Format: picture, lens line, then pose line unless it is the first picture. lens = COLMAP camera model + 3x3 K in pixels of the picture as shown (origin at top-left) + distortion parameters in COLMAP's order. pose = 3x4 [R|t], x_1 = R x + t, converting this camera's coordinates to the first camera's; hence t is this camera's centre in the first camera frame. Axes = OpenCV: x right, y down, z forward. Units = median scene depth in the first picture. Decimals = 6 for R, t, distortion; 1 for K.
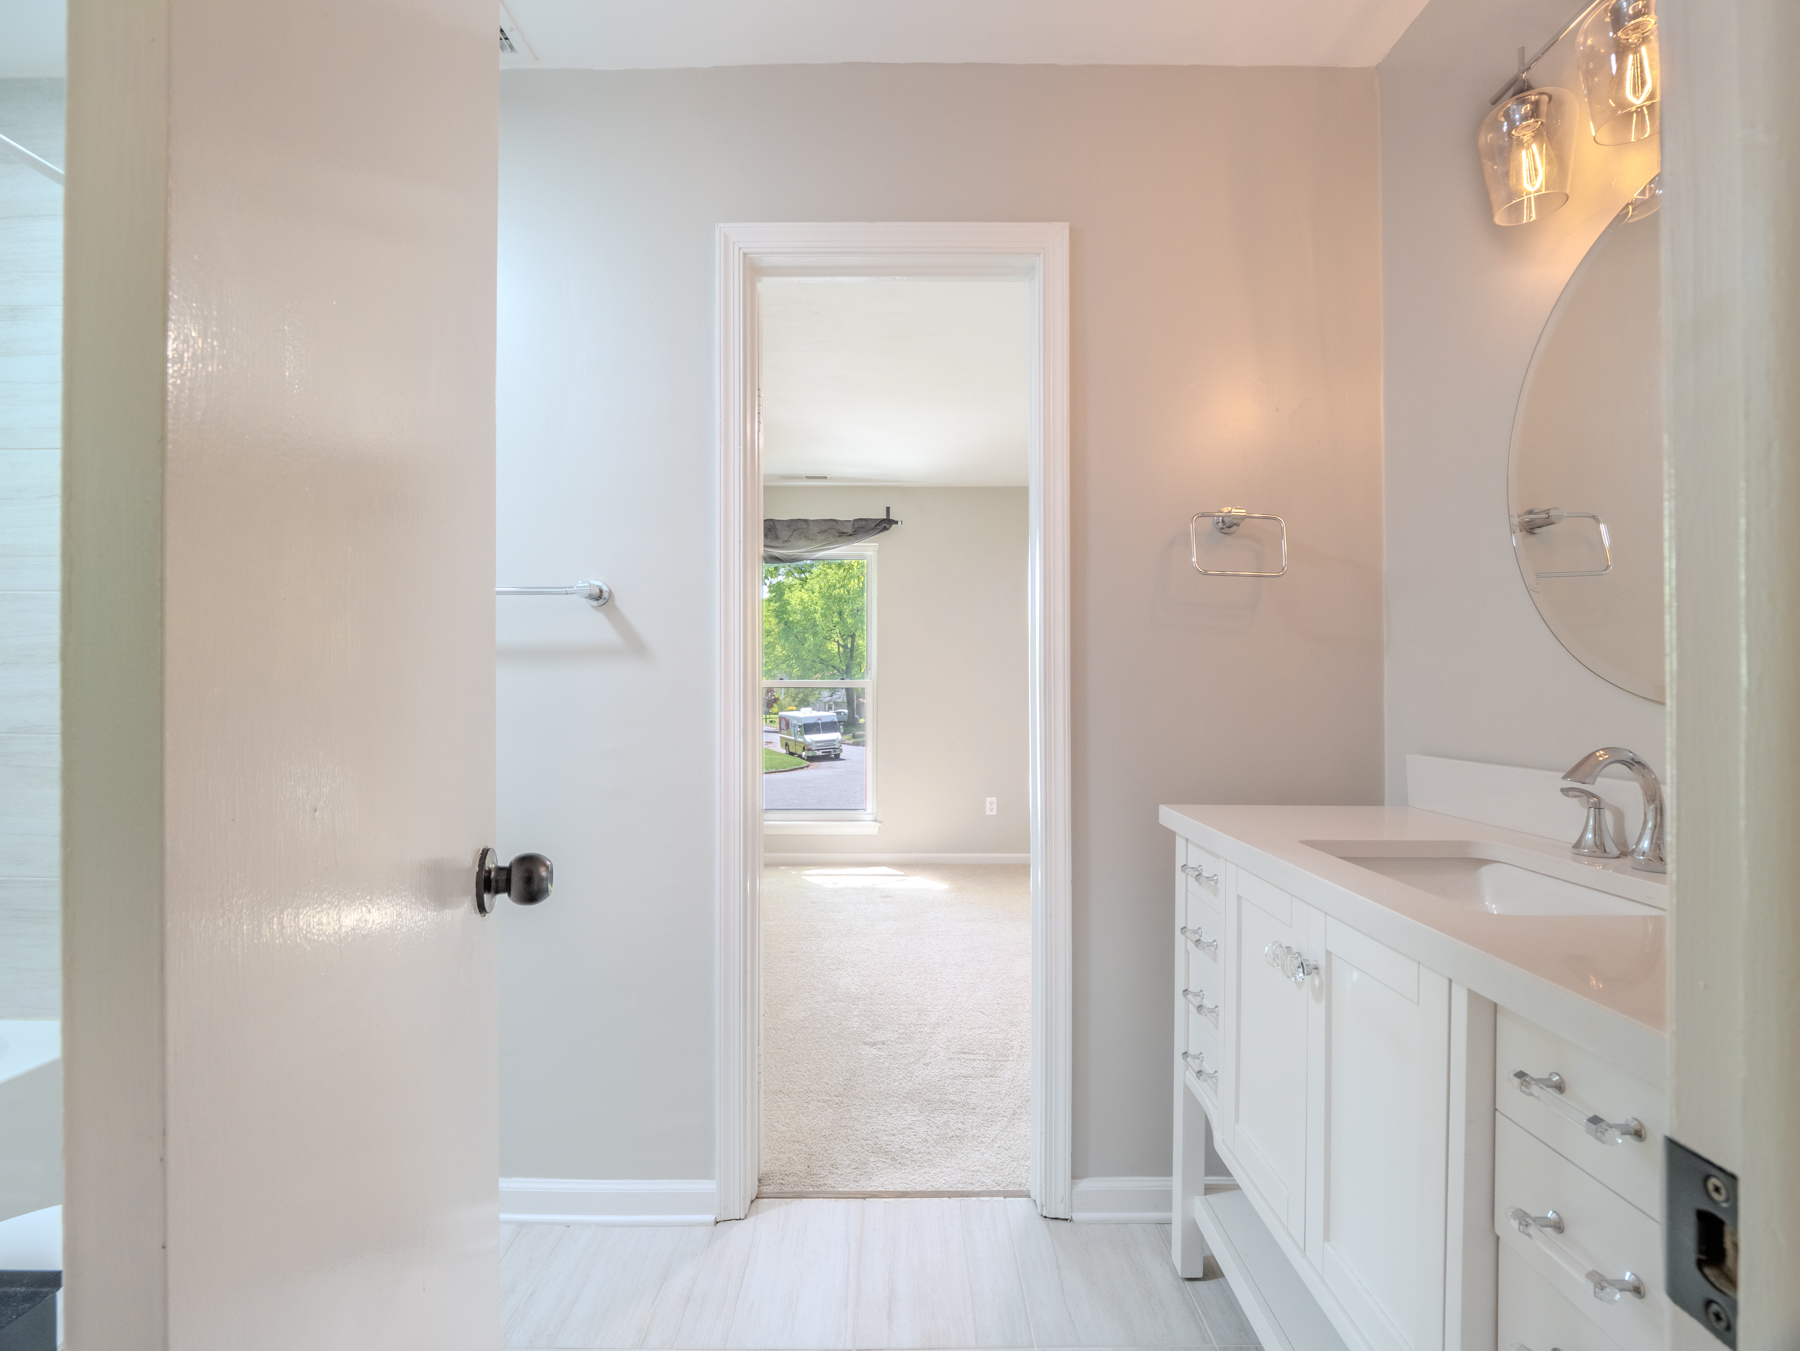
lens RADIAL K [[872.8, 0, 900.0], [0, 872.8, 675.5], [0, 0, 1]] dist [-0.001126, -0.008245]
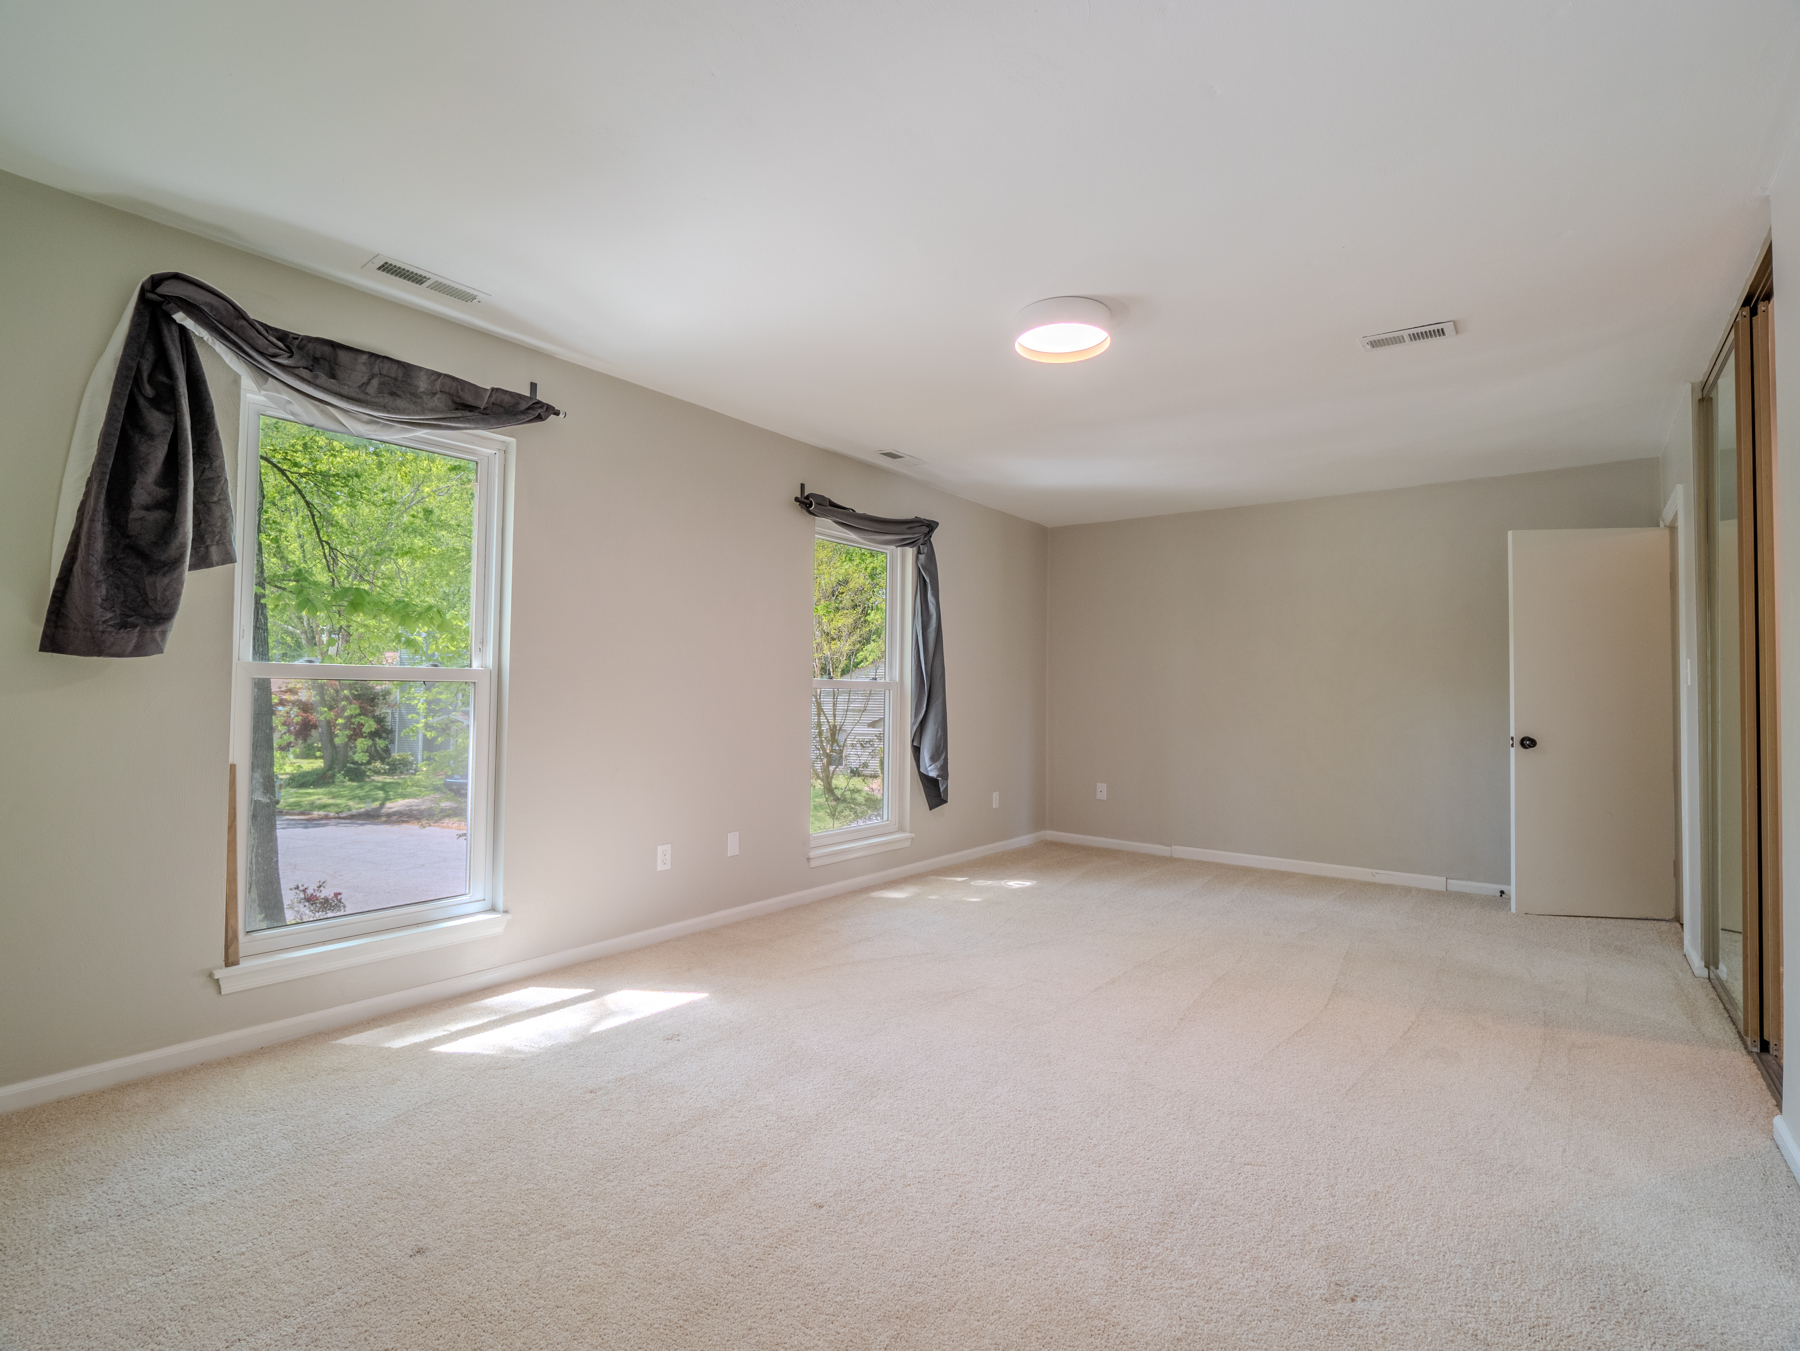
lens RADIAL K [[872.8, 0, 900.0], [0, 872.8, 675.5], [0, 0, 1]] dist [-0.001126, -0.008245]
pose [[0.613212, 0.020324, 0.789657, -0.328767], [-0.018766, 0.999762, -0.011159, 0.010122], [-0.789695, -0.007976, 0.613447, 0.431077]]
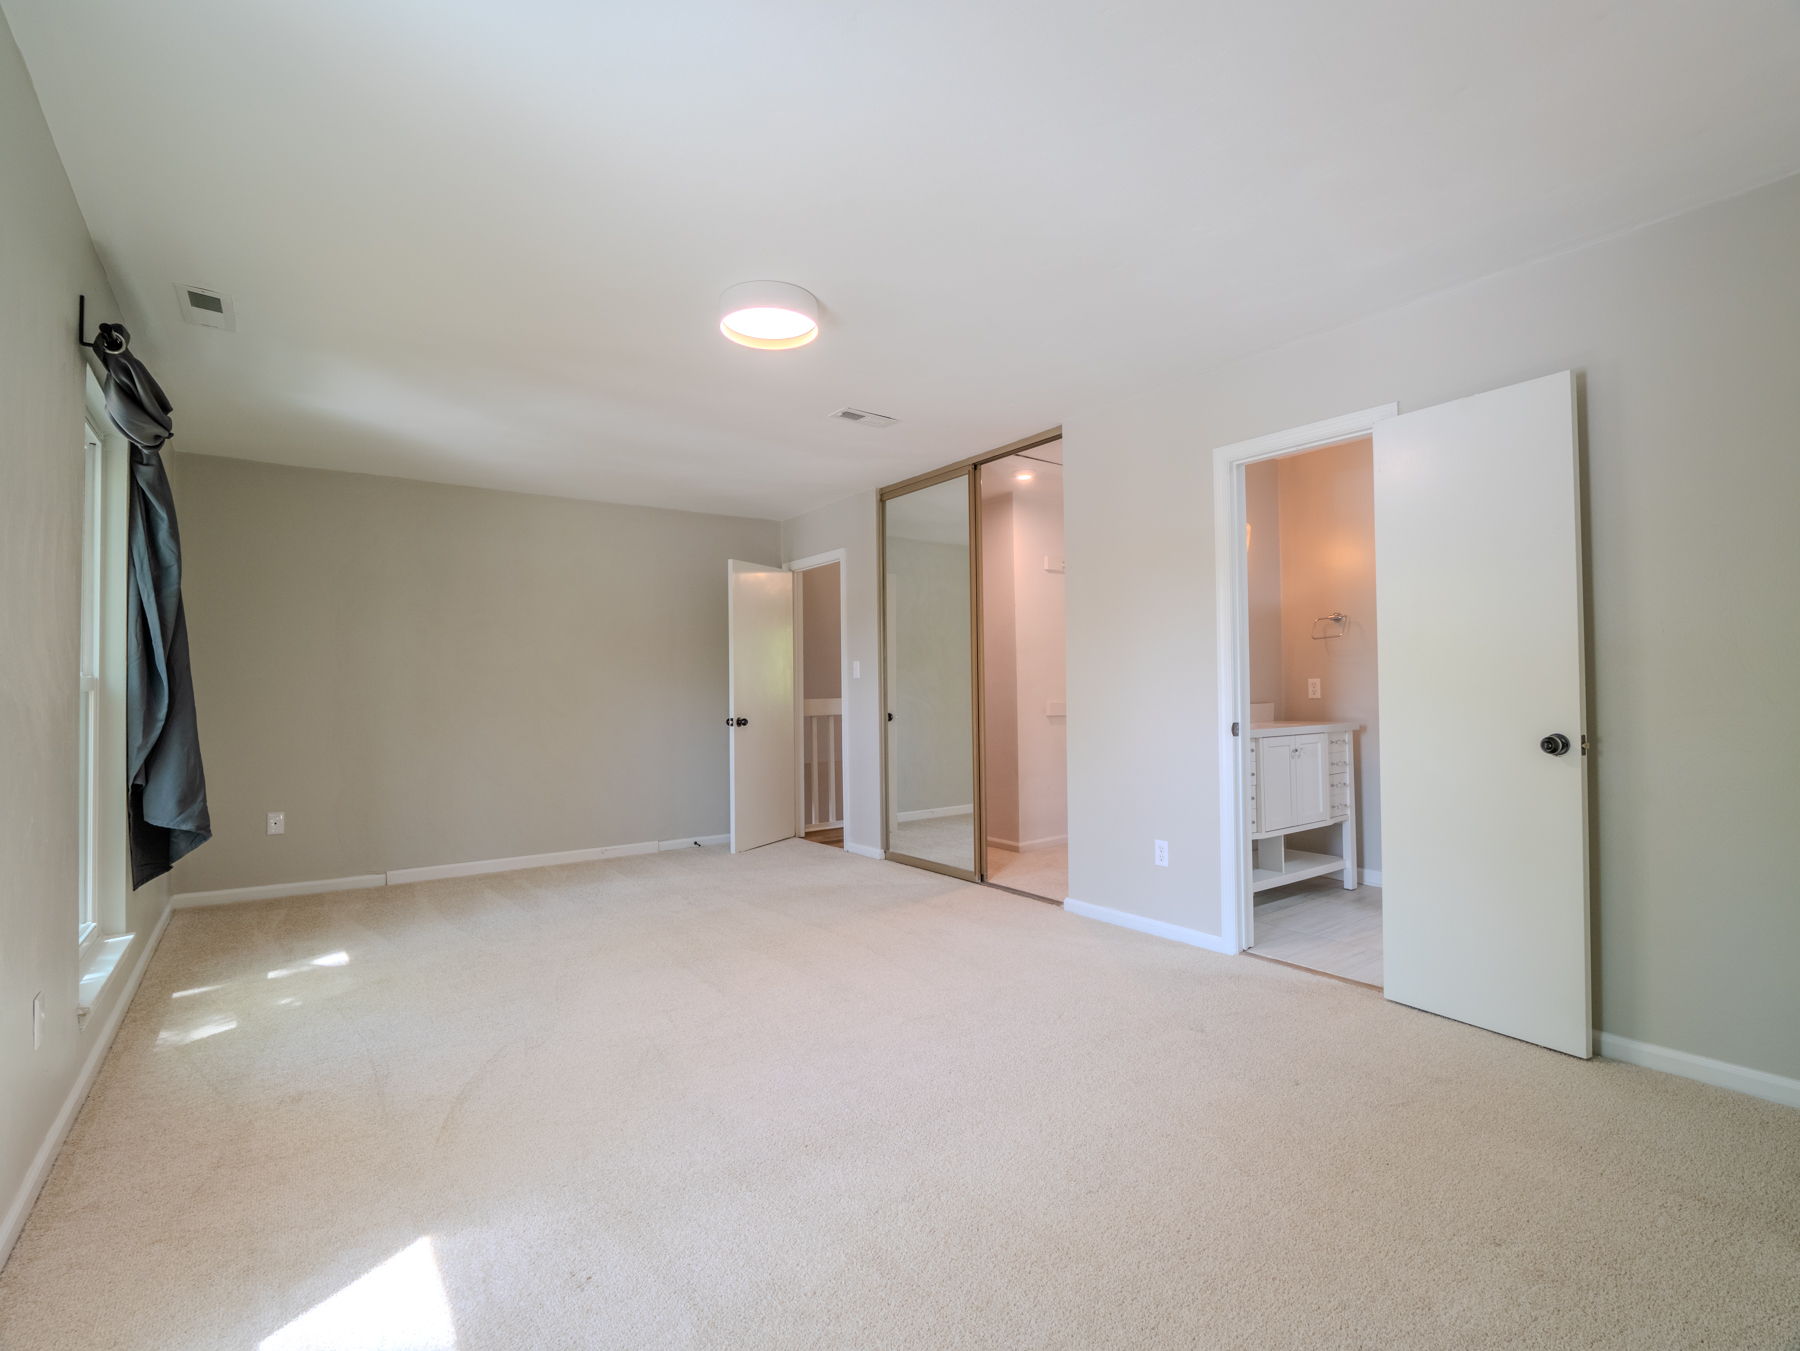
lens RADIAL K [[872.8, 0, 900.0], [0, 872.8, 675.5], [0, 0, 1]] dist [-0.001126, -0.008245]
pose [[-0.587176, 0.015560, 0.809310, -0.313519], [0.000357, 0.999820, -0.018964, 0.015587], [-0.809459, -0.010846, -0.587076, 0.931259]]
